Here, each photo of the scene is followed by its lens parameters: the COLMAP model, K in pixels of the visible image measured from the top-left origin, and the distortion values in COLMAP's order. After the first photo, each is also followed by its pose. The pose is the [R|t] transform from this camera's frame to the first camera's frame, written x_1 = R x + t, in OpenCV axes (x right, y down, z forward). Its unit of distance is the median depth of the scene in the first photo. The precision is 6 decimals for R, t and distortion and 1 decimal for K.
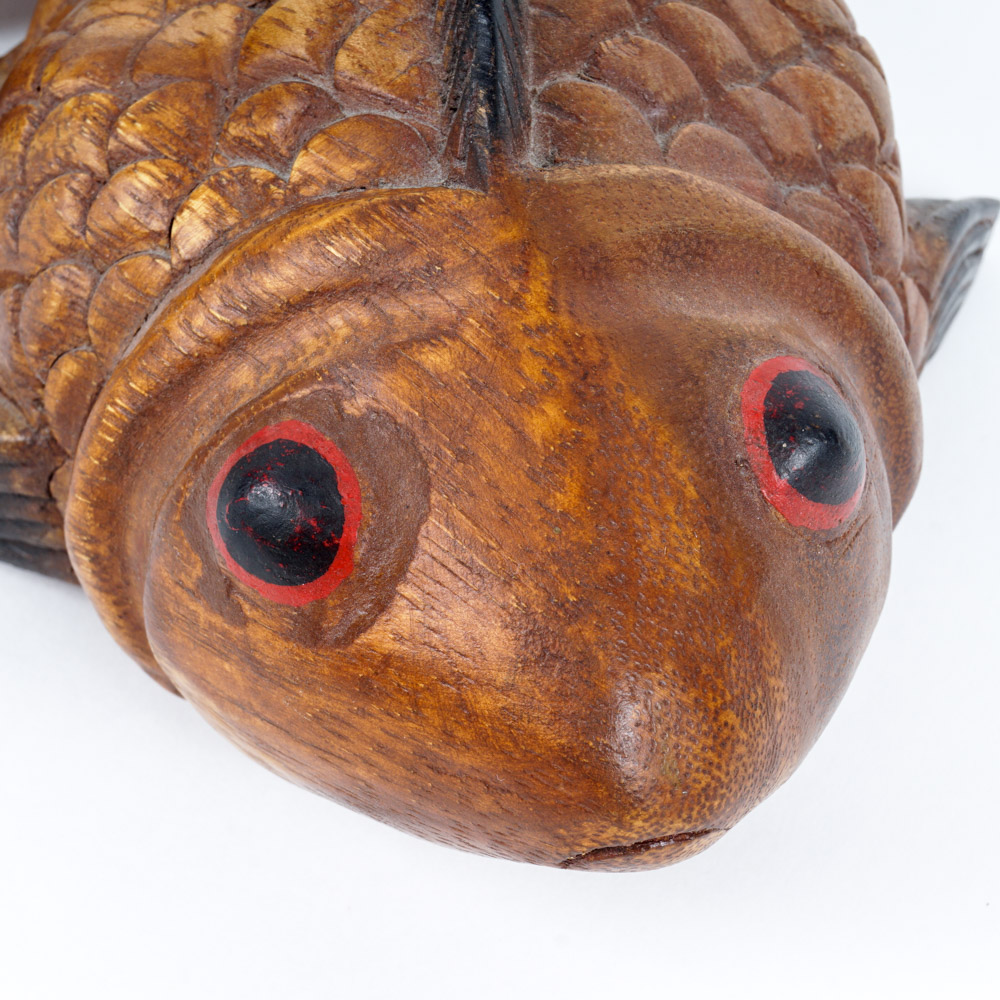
lens RADIAL K [[2990.1, 0, 500.2], [0, 2990.1, 501.4], [0, 0, 1]] dist [-0.112425, 0.000000]
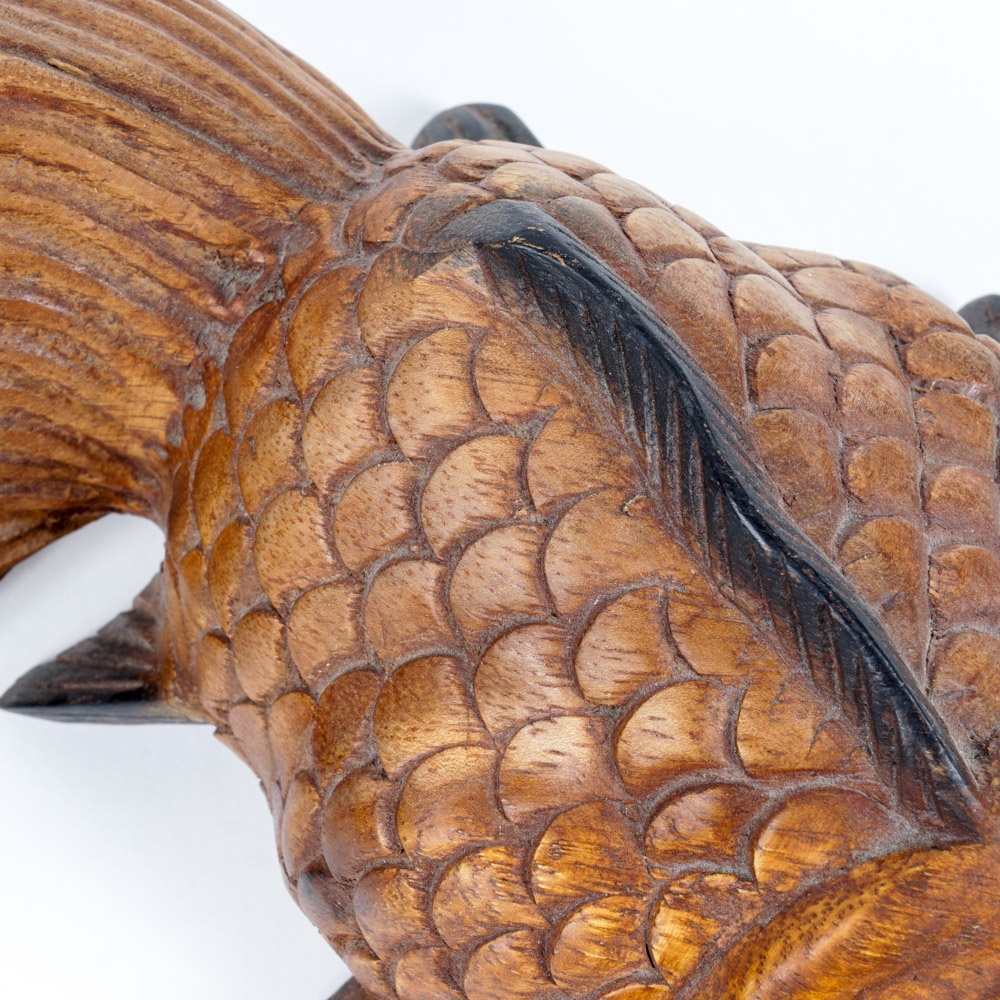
lens RADIAL K [[2448.9, 0, 499.6], [0, 2448.9, 498.7], [0, 0, 1]] dist [-0.010601, 0.000000]
pose [[0.848917, -0.497697, 0.177869, -0.232011], [0.410048, 0.832535, 0.372485, -0.570880], [-0.333467, -0.243274, 0.910833, 0.301963]]
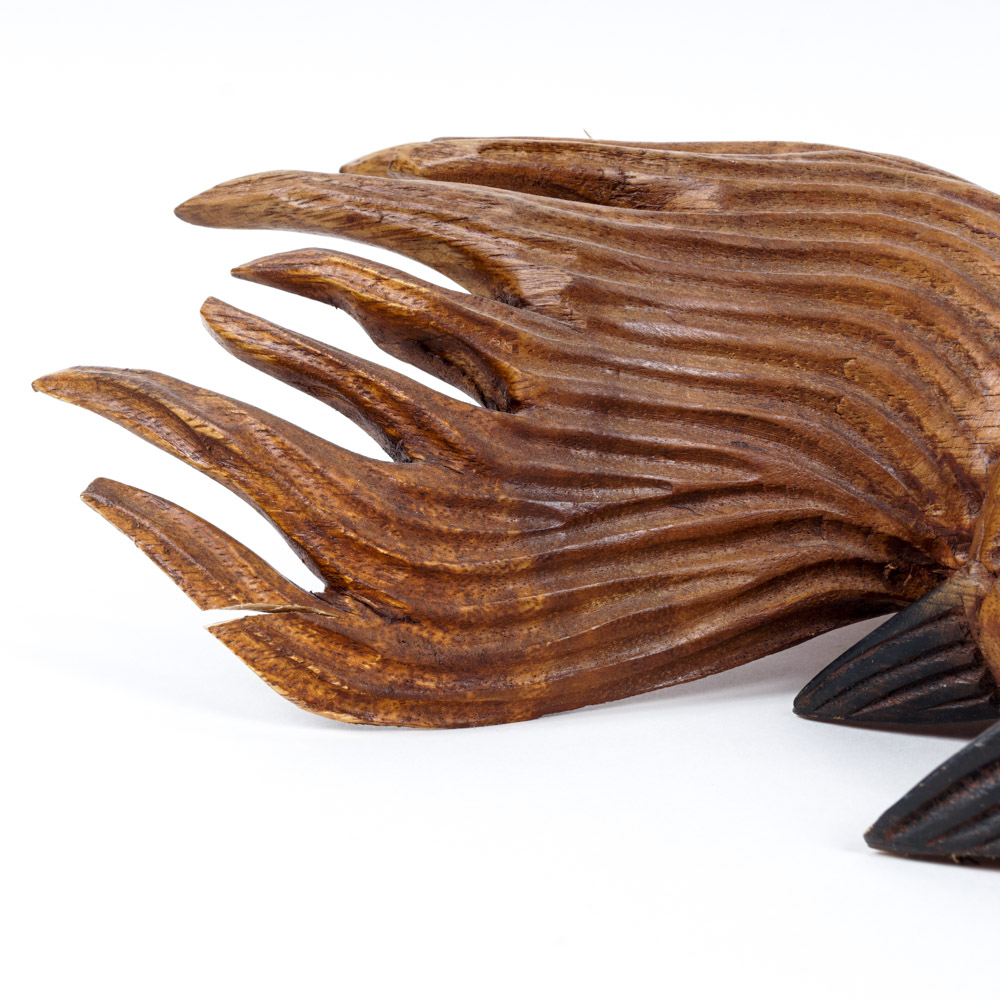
lens RADIAL K [[2448.9, 0, 507.9], [0, 2448.9, 509.3], [0, 0, 1]] dist [-0.010601, 0.000000]
pose [[0.993557, -0.032886, 0.108461, -0.555097], [0.094639, 0.767283, -0.634287, 0.531724], [-0.062361, 0.640464, 0.765452, 0.317149]]
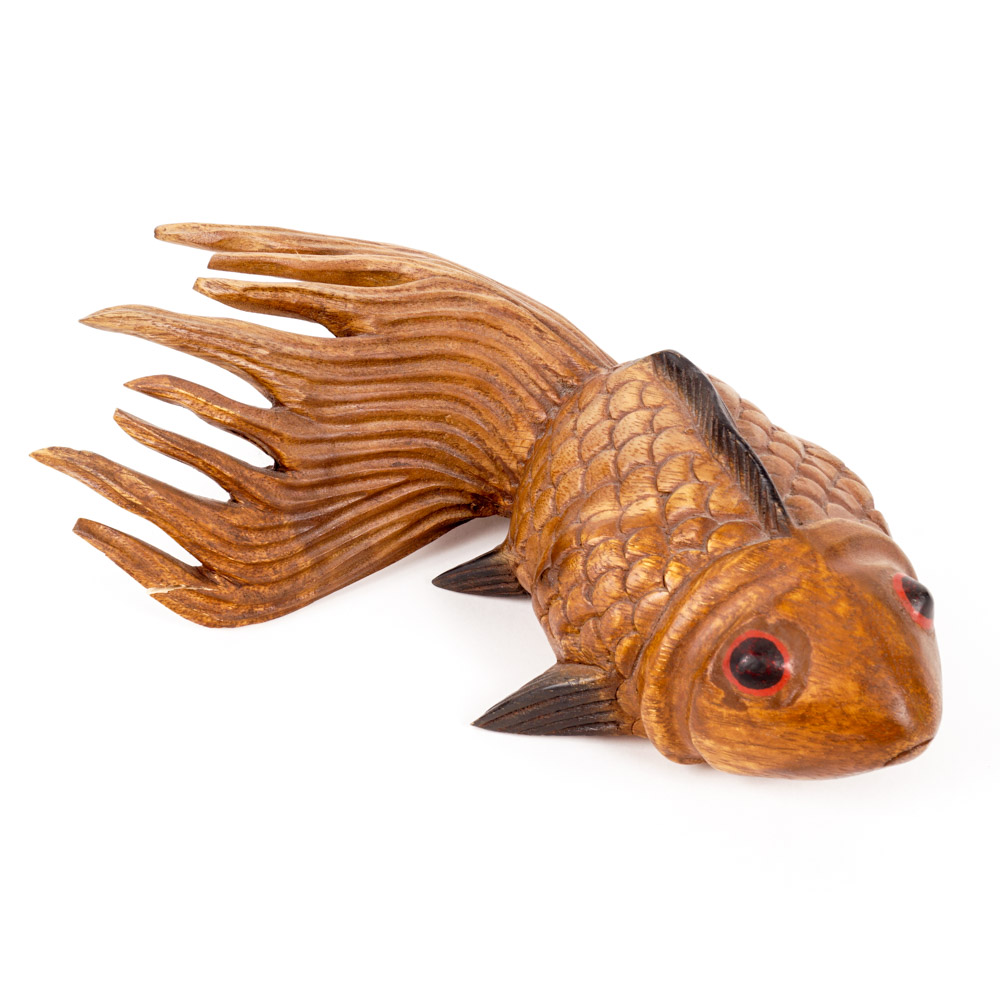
lens RADIAL K [[1705.0, 0, 490.5], [0, 1705.0, 505.4], [0, 0, 1]] dist [-0.063876, 0.000000]
pose [[0.957962, -0.200692, 0.205015, -0.577996], [0.236143, 0.957400, -0.166199, 0.064472], [-0.162926, 0.207625, 0.964545, -0.482429]]
